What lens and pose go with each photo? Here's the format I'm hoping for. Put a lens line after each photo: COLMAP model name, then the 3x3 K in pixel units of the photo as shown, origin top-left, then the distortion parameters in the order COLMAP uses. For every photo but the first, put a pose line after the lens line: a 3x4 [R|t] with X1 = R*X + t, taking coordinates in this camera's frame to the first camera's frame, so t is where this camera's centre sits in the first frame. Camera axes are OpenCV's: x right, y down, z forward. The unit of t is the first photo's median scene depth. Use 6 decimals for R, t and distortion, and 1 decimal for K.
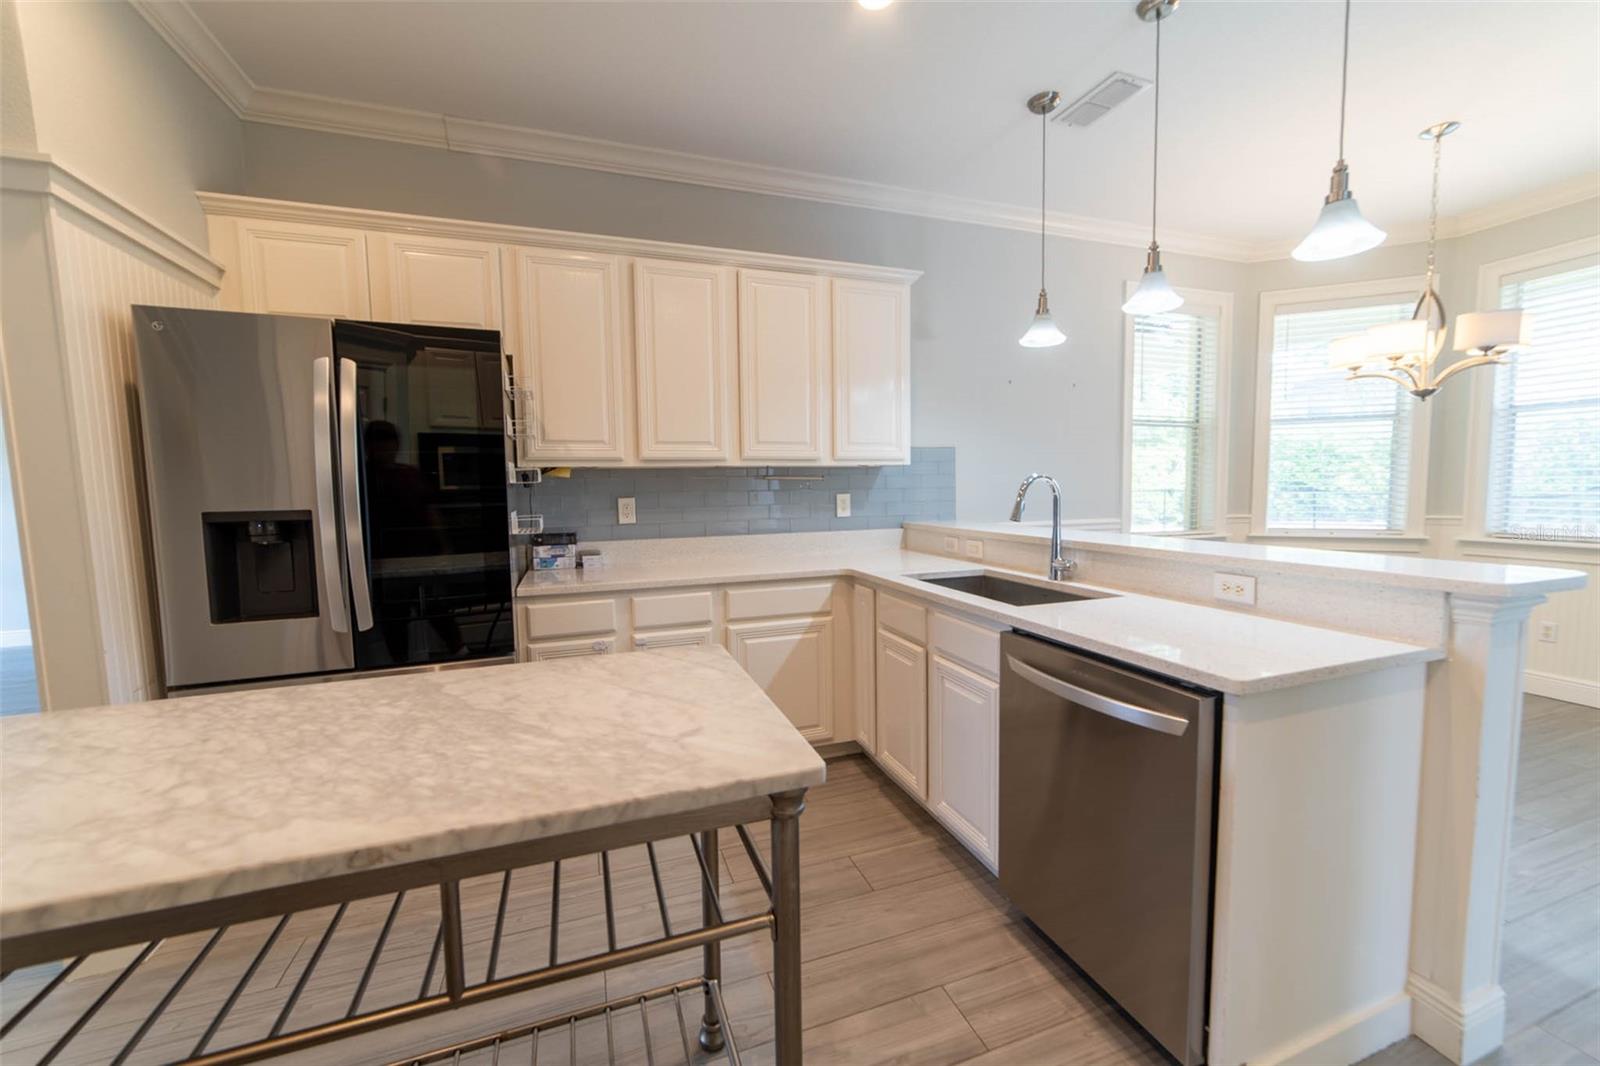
lens RADIAL K [[640.3, 0, 800.0], [0, 640.3, 533.0], [0, 0, 1]] dist [-0.014724, 0.005766]
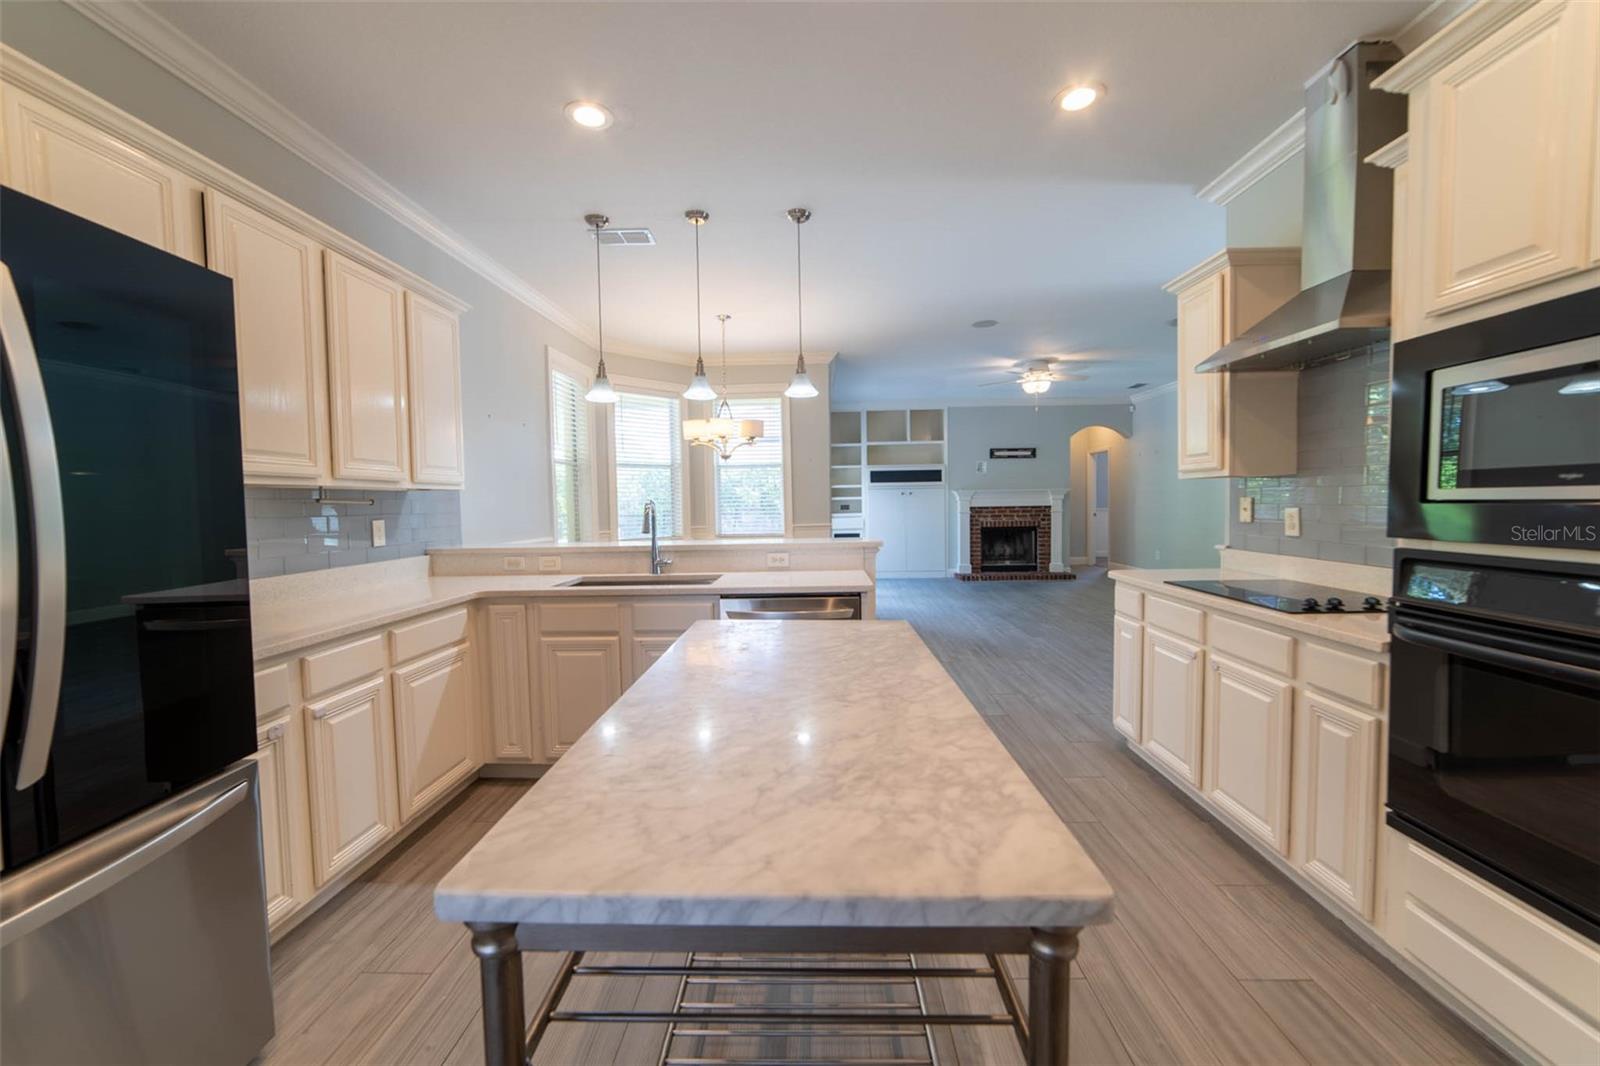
lens RADIAL K [[599.7, 0, 846.8], [0, 599.7, 533.1], [0, 0, 1]] dist [-0.017002, 0.000049]
pose [[0.336438, -0.042964, 0.940725, -0.696858], [0.083836, 0.996359, 0.015522, -0.002079], [-0.937966, 0.073645, 0.338815, 0.152088]]
